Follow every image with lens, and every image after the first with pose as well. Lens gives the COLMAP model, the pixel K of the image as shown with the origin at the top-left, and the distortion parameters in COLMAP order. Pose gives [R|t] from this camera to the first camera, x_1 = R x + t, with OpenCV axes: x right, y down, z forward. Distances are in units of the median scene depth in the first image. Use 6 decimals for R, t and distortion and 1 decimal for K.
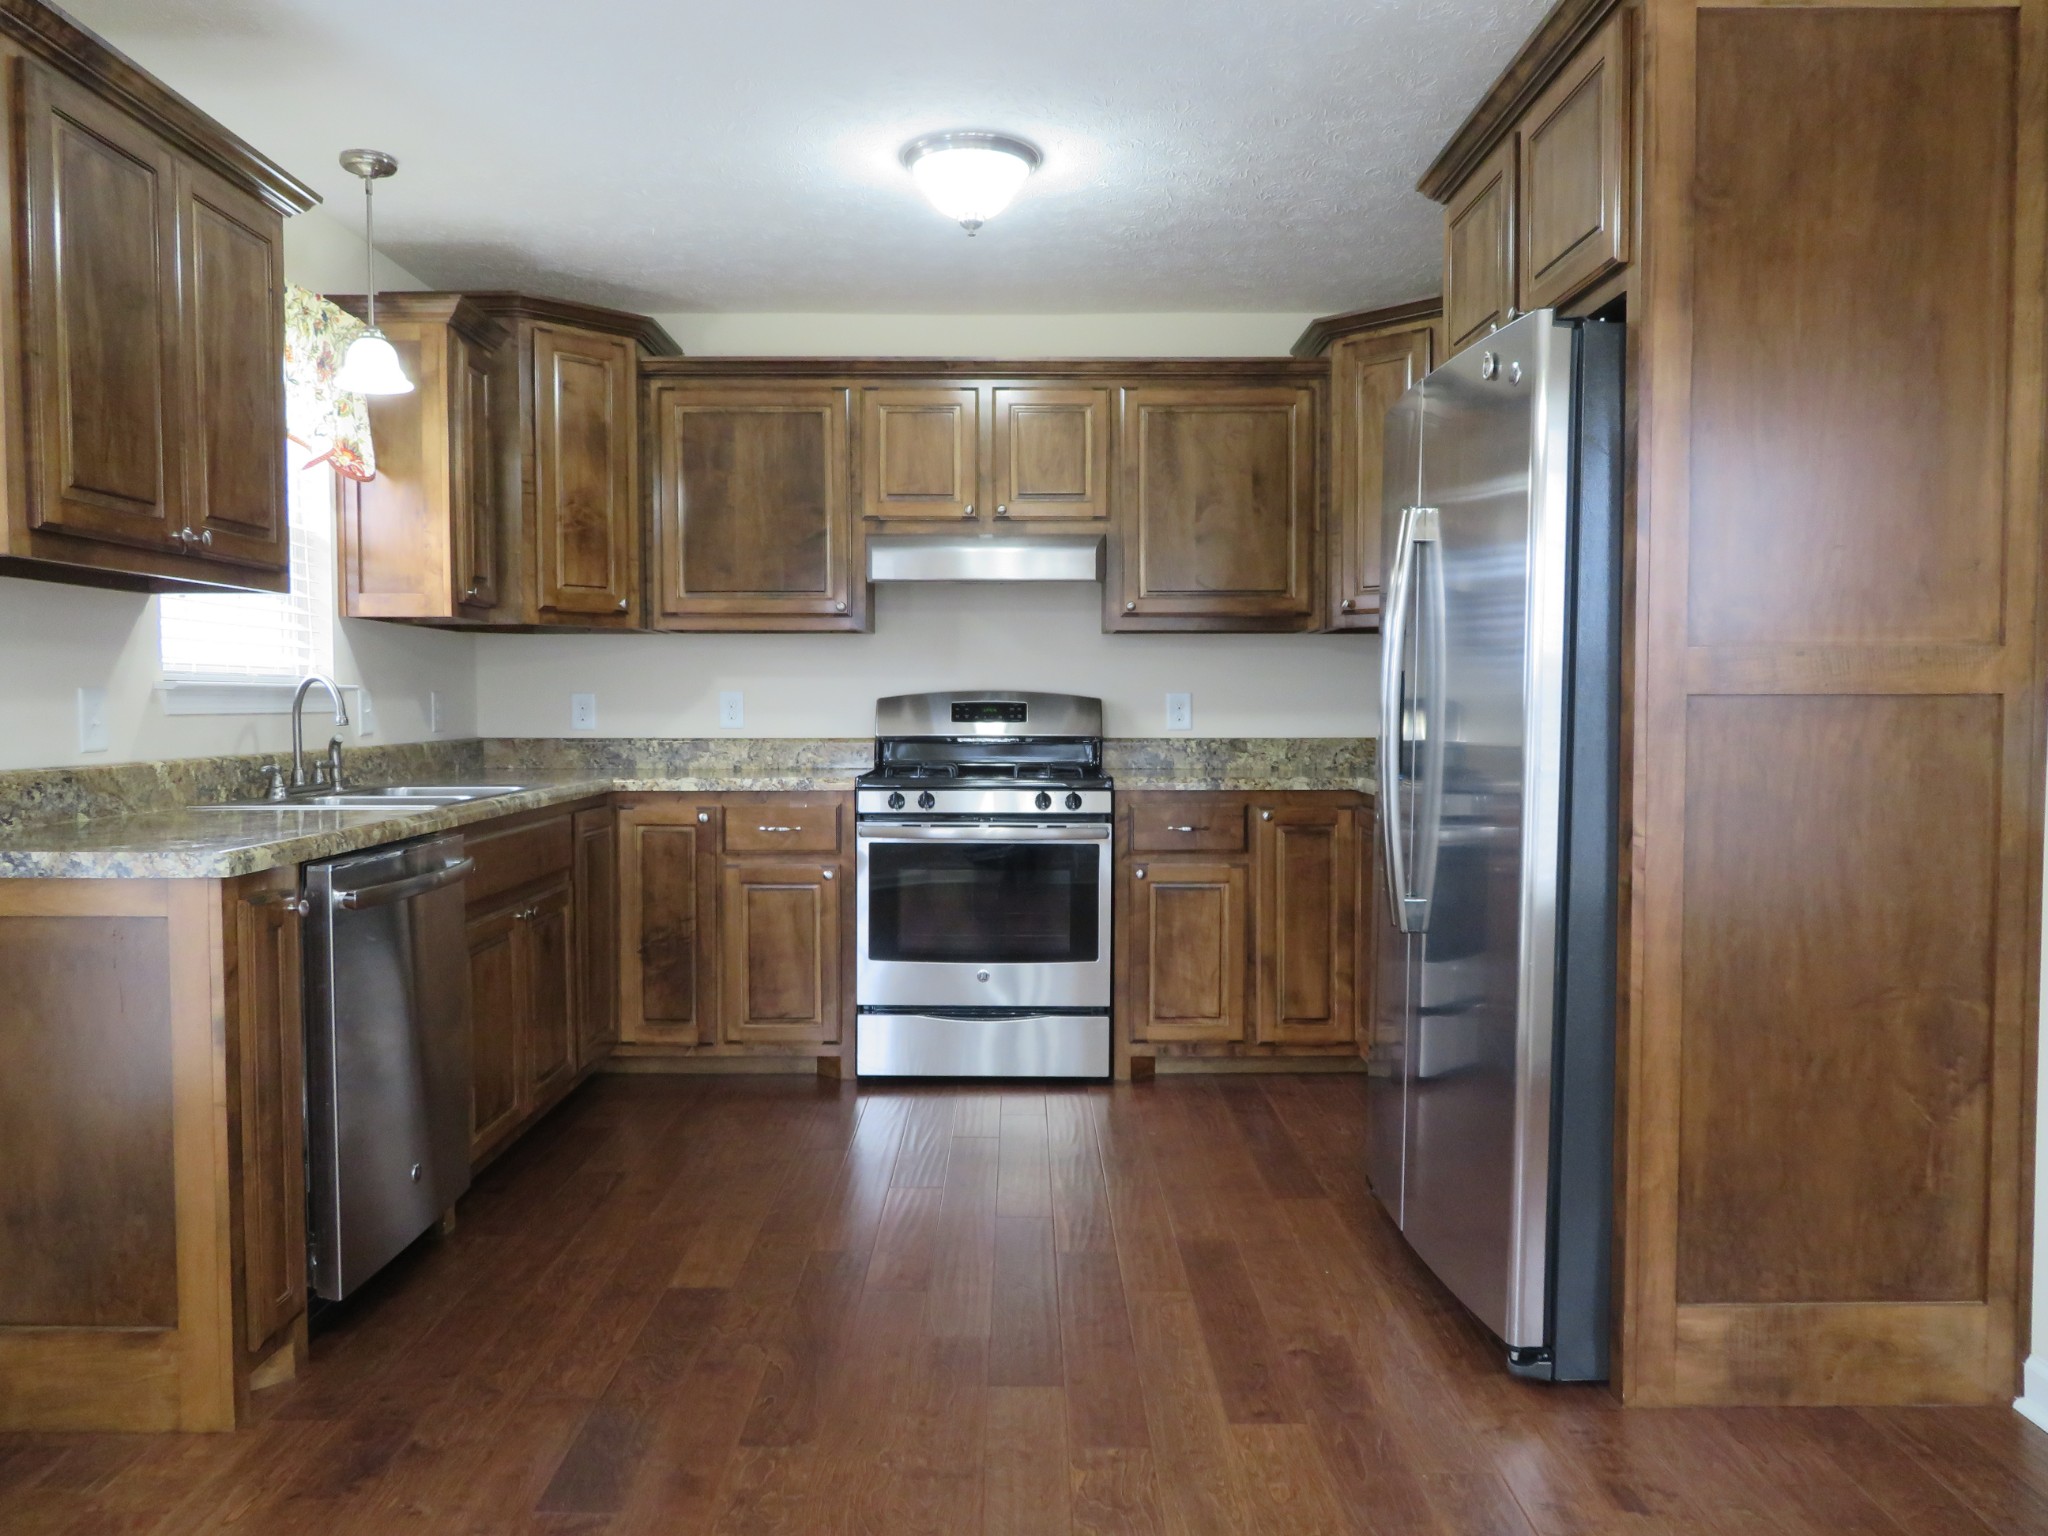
lens RADIAL K [[1489.9, 0, 1024.0], [0, 1489.9, 768.0], [0, 0, 1]] dist [-0.004674, -0.000128]
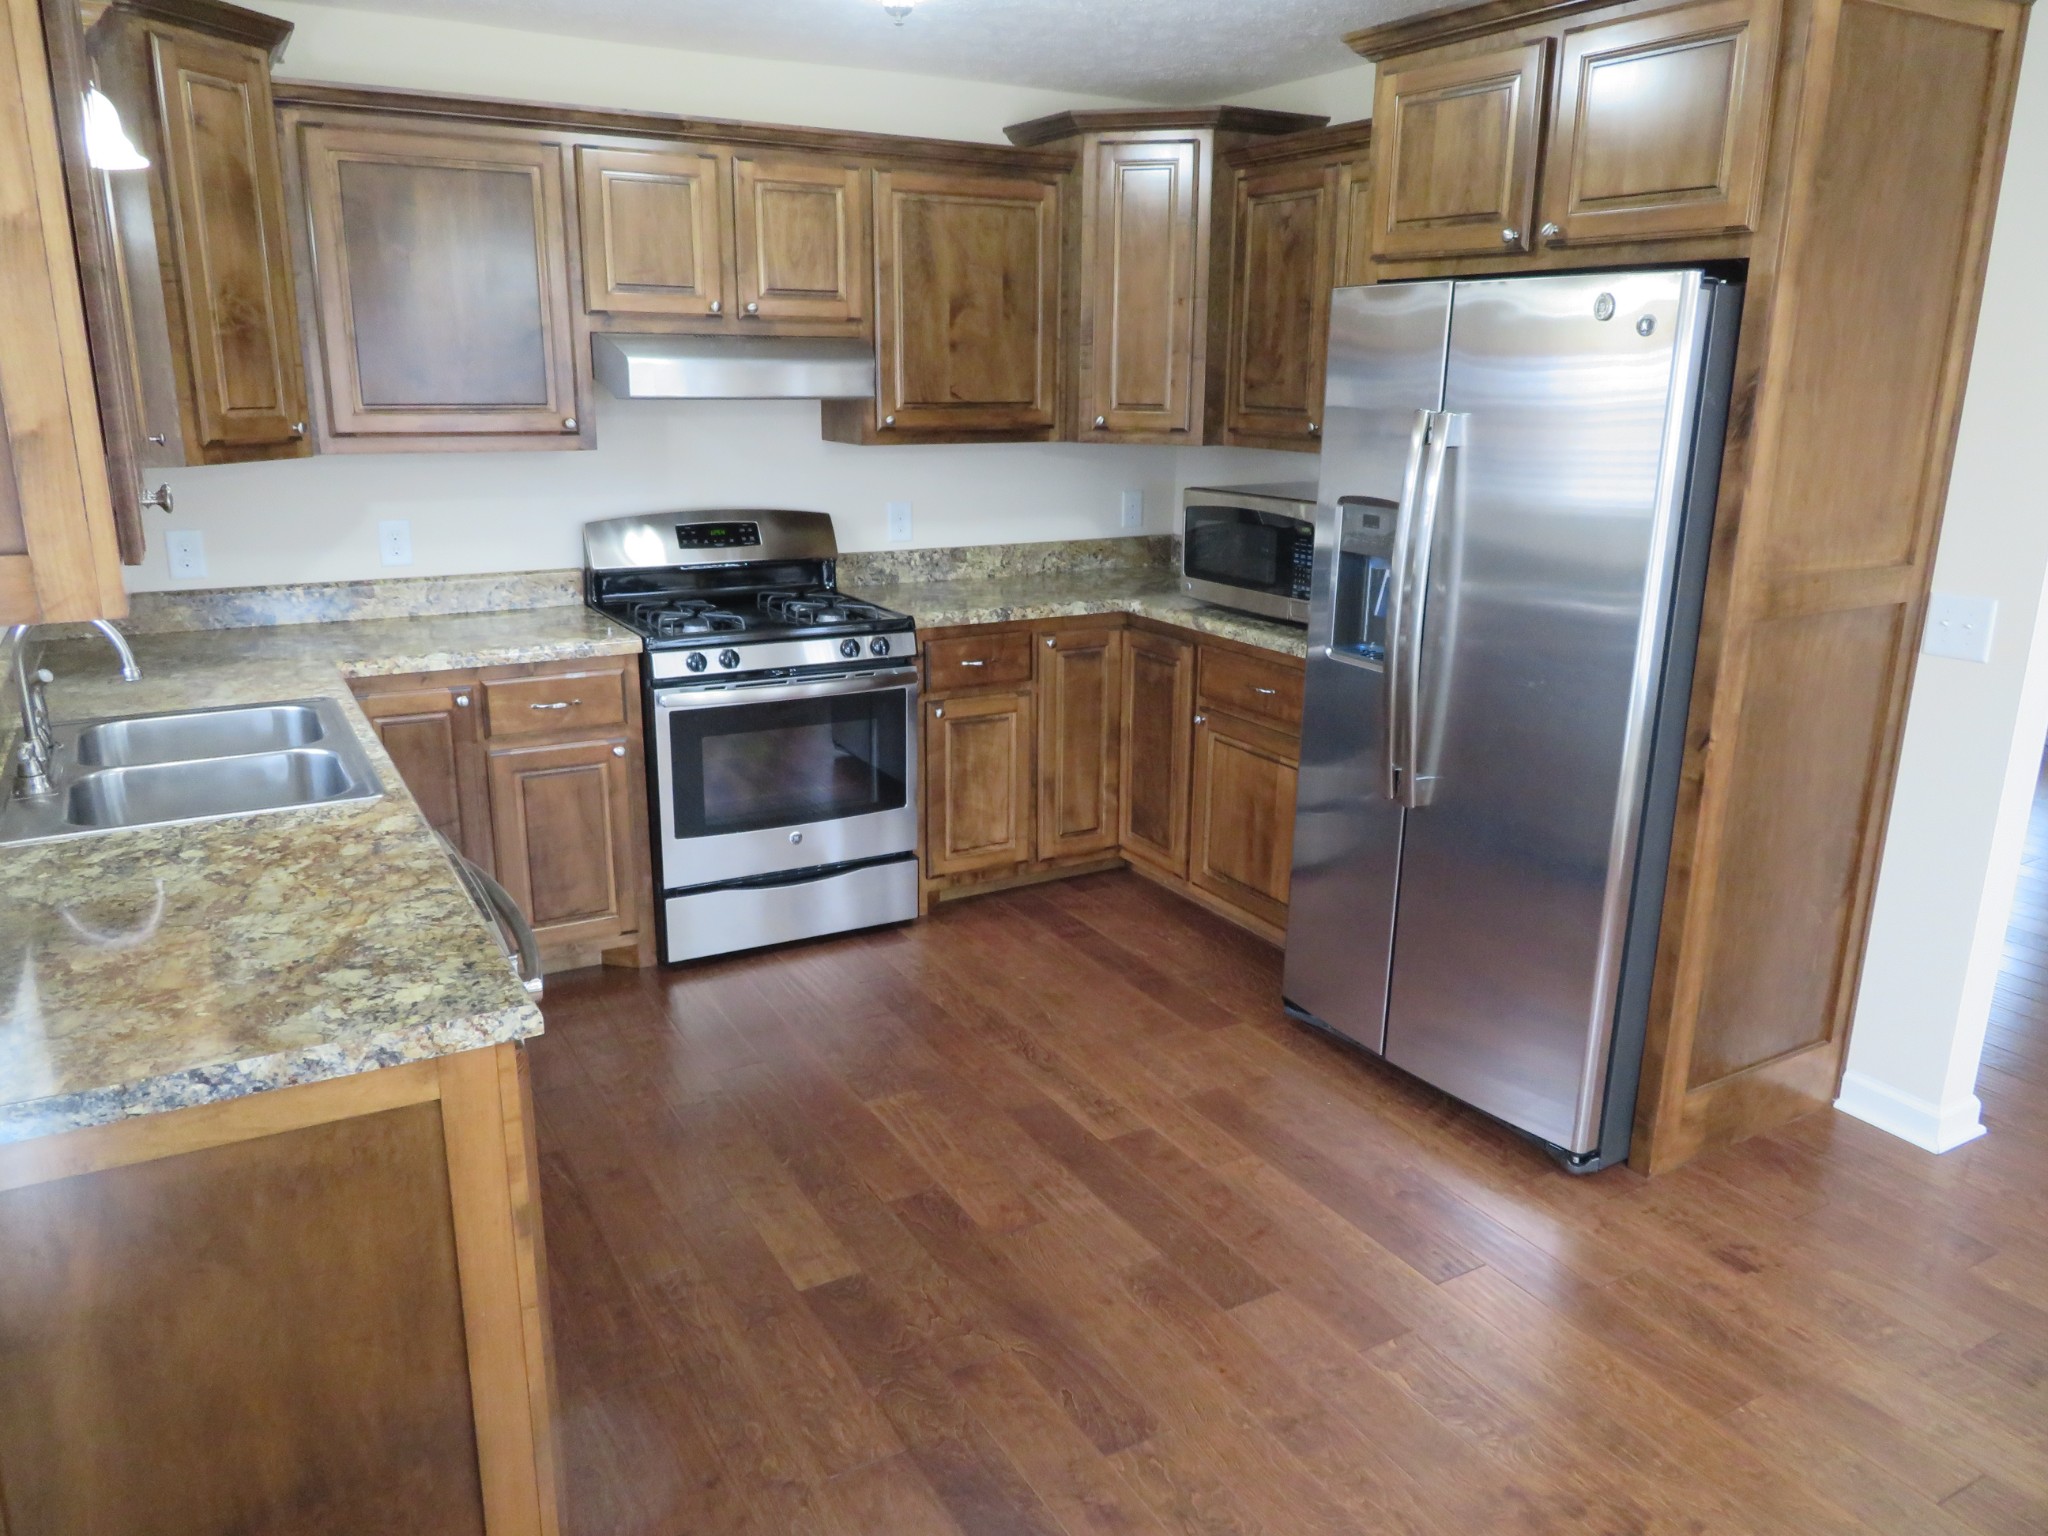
lens RADIAL K [[1475.6, 0, 1026.2], [0, 1475.6, 774.1], [0, 0, 1]] dist [-0.019858, -0.001226]
pose [[0.863118, -0.124833, 0.489330, -0.346459], [0.008603, 0.972460, 0.232910, -0.112775], [-0.504929, -0.196819, 0.840422, 0.154439]]
